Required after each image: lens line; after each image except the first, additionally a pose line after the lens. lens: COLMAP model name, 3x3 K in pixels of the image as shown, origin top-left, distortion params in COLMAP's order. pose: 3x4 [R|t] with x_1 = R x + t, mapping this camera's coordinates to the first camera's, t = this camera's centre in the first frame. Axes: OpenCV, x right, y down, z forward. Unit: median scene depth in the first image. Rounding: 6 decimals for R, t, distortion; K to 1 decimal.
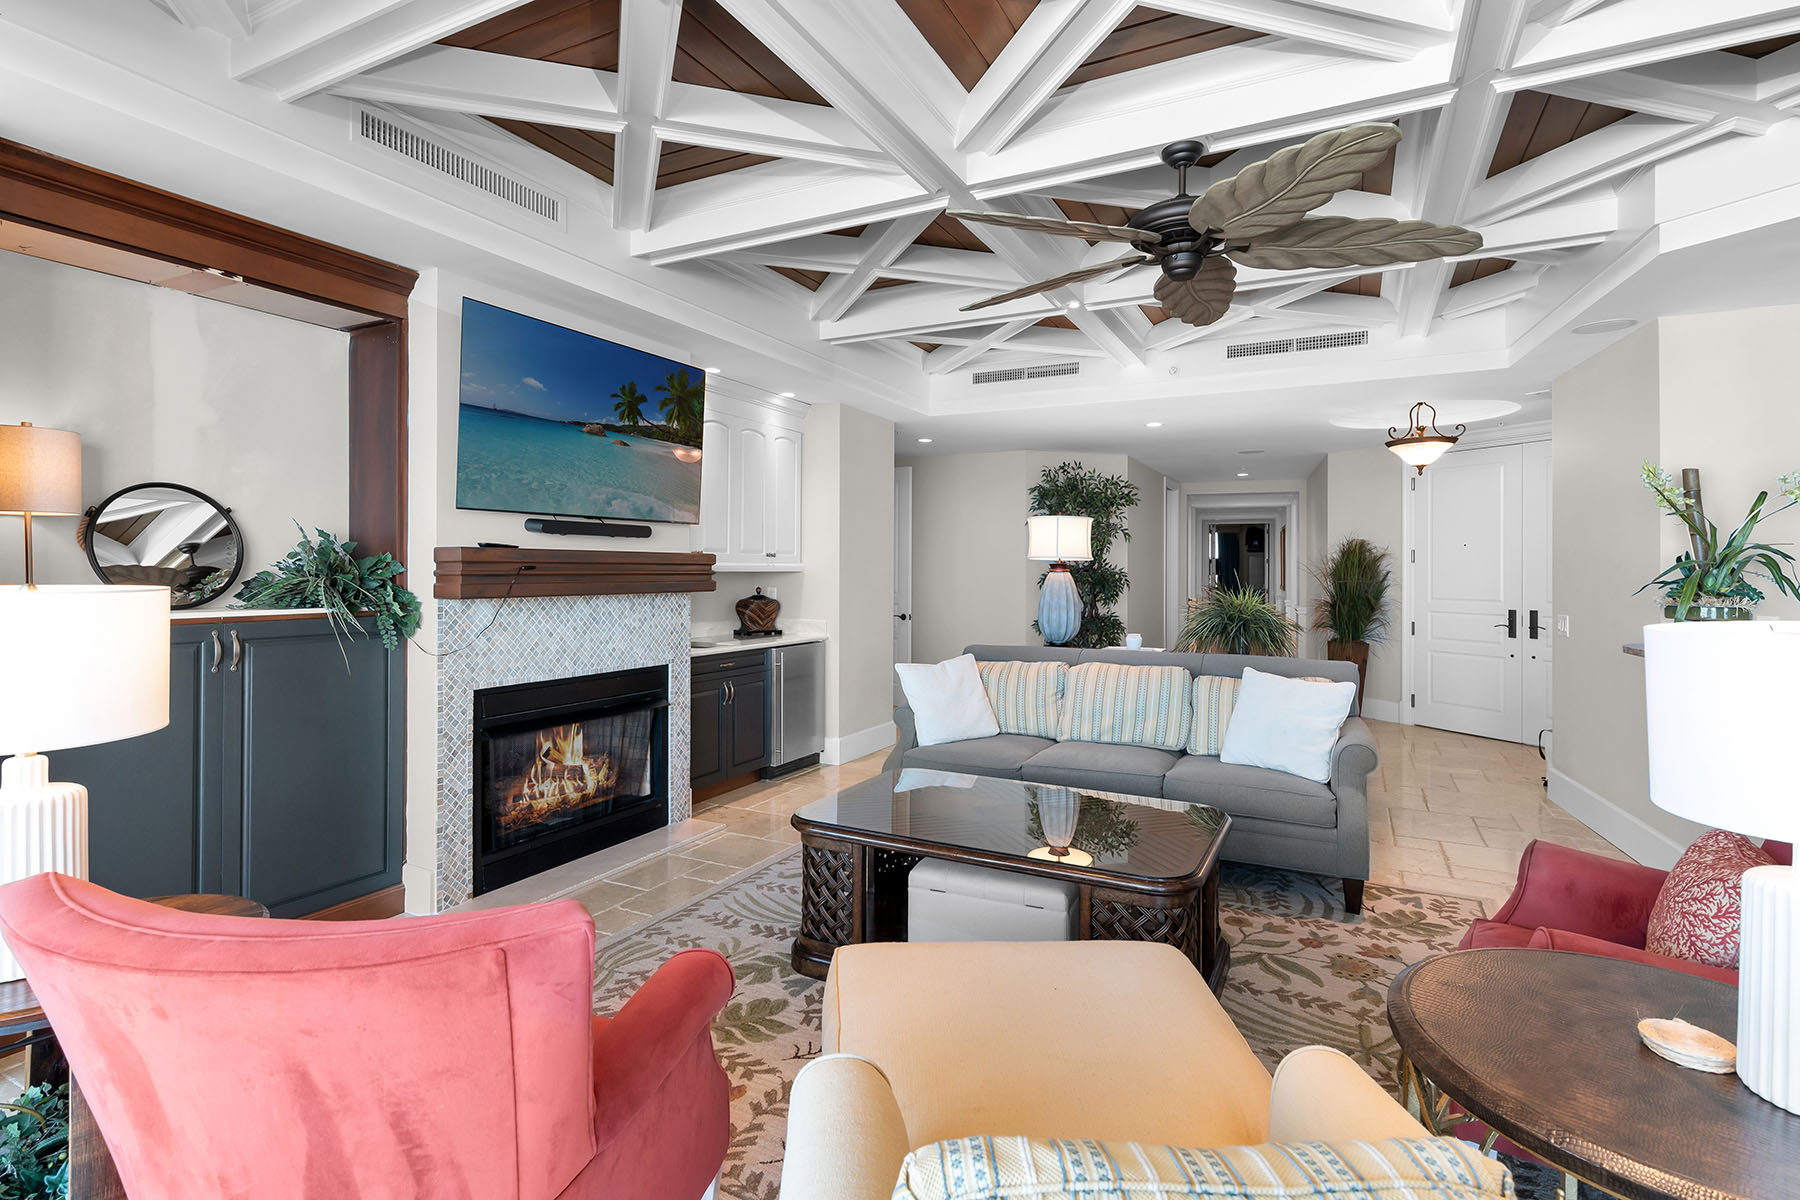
lens RADIAL K [[838.4, 0, 903.7], [0, 838.4, 589.3], [0, 0, 1]] dist [0.002800, -0.000089]
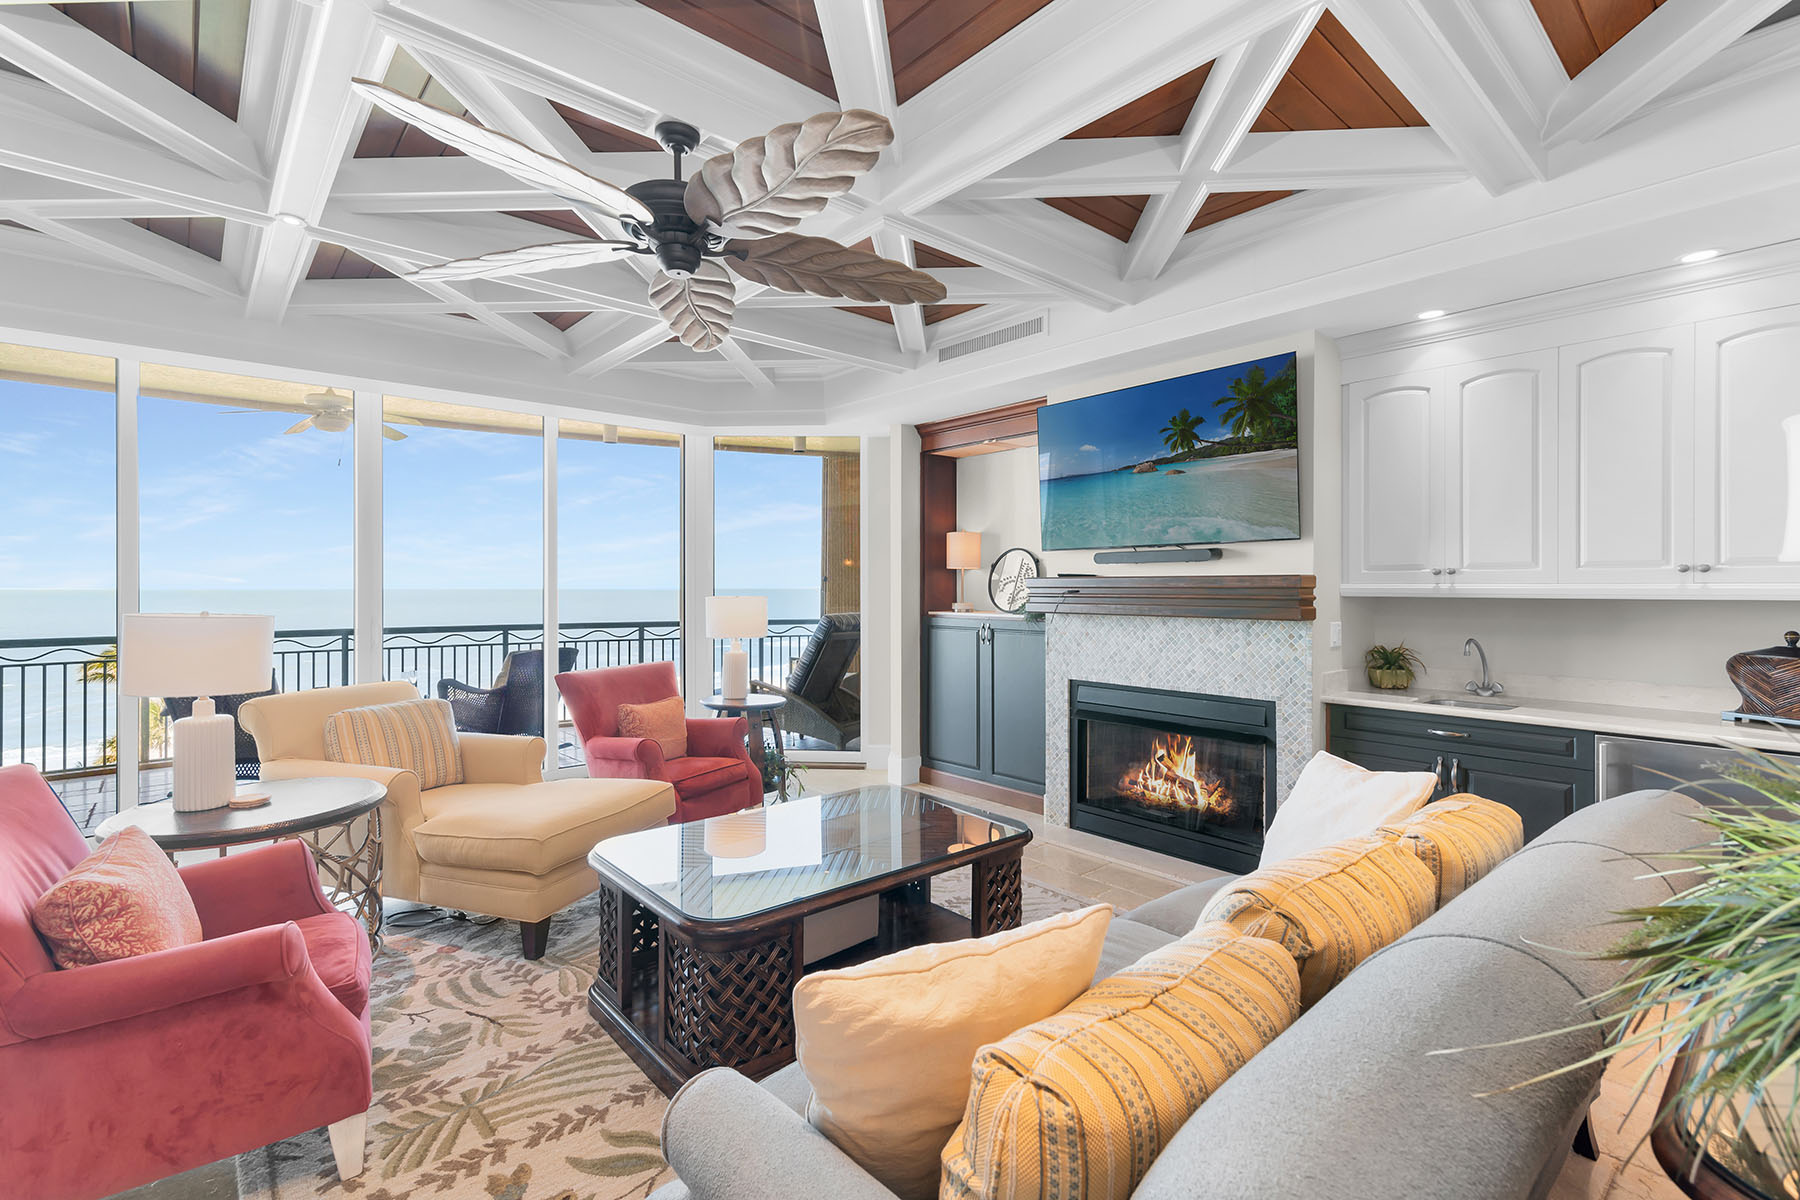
lens RADIAL K [[838.4, 0, 901.5], [0, 838.4, 593.7], [0, 0, 1]] dist [0.002800, -0.000089]
pose [[-0.368253, -0.009795, -0.929674, 0.762172], [-0.030567, 0.999531, 0.001577, -0.014938], [0.929223, 0.028998, -0.368380, 1.084290]]
